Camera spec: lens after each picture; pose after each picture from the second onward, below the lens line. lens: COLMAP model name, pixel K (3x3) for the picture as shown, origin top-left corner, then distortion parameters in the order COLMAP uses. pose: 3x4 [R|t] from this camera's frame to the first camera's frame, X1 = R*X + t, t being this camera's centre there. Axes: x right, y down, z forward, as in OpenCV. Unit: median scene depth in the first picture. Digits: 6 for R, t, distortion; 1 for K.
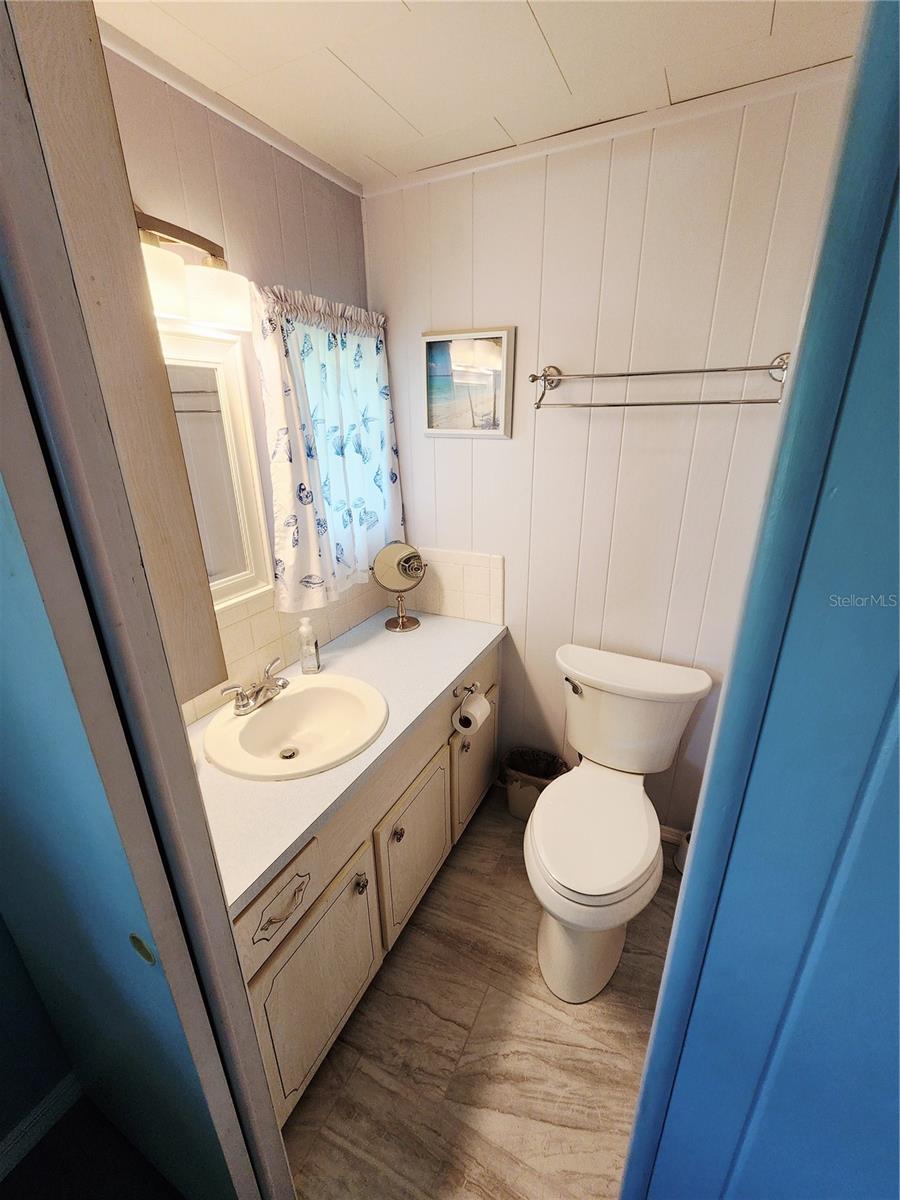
lens RADIAL K [[494.7, 0, 448.2], [0, 494.7, 599.1], [0, 0, 1]] dist [-0.000290, 0.001069]
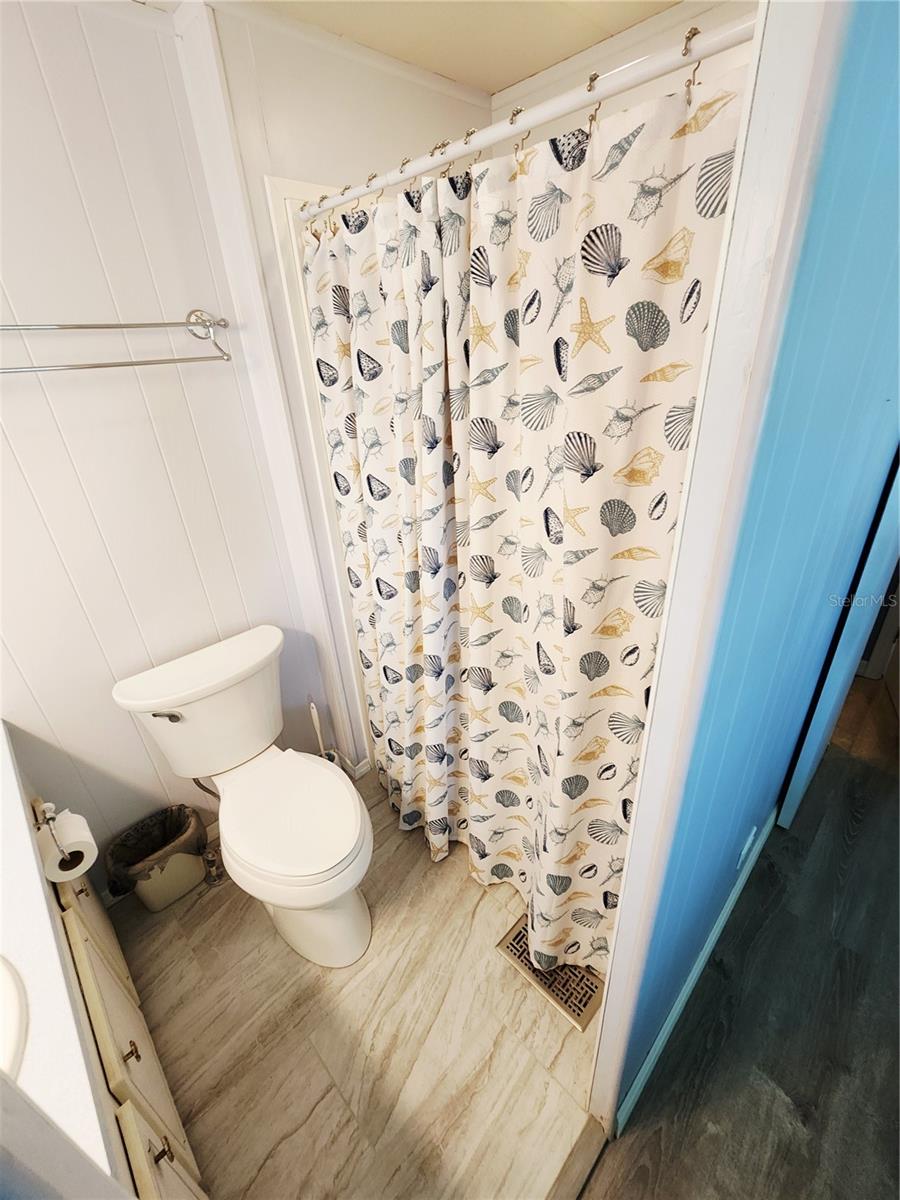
lens RADIAL K [[494.7, 0, 447.5], [0, 494.7, 601.1], [0, 0, 1]] dist [-0.000290, 0.001069]
pose [[0.322083, -0.432718, 0.842032, -0.233219], [0.384420, 0.872580, 0.301373, -0.069513], [-0.865150, 0.226627, 0.447388, 0.197776]]
